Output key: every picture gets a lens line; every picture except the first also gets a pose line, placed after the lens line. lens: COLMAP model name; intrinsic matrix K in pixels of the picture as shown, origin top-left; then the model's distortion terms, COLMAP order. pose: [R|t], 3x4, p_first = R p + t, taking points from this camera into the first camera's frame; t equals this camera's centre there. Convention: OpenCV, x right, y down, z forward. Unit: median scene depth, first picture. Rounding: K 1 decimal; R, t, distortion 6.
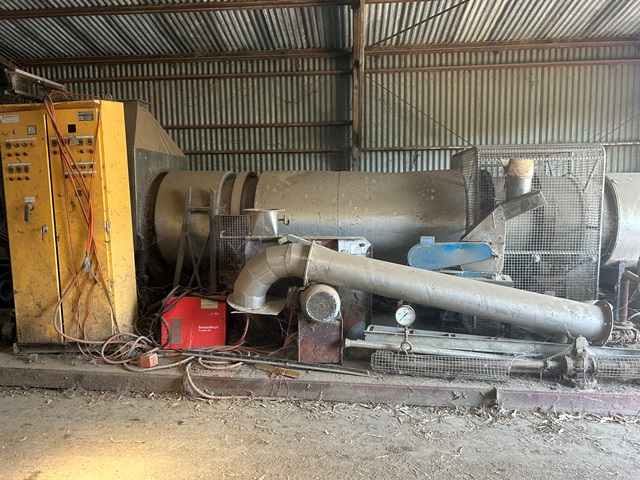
lens RADIAL K [[470.2, 0, 320.0], [0, 470.2, 240.0], [0, 0, 1]] dist [0.005849, -0.003302]
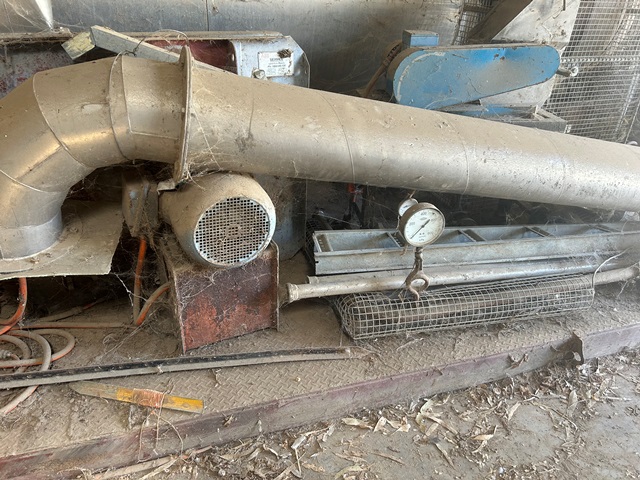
lens RADIAL K [[470.2, 0, 320.0], [0, 470.2, 240.0], [0, 0, 1]] dist [0.005849, -0.003302]
pose [[0.913559, -0.169953, 0.369495, -0.072638], [0.005539, 0.913618, 0.406535, -0.008981], [-0.406669, -0.369347, 0.835585, 0.622118]]
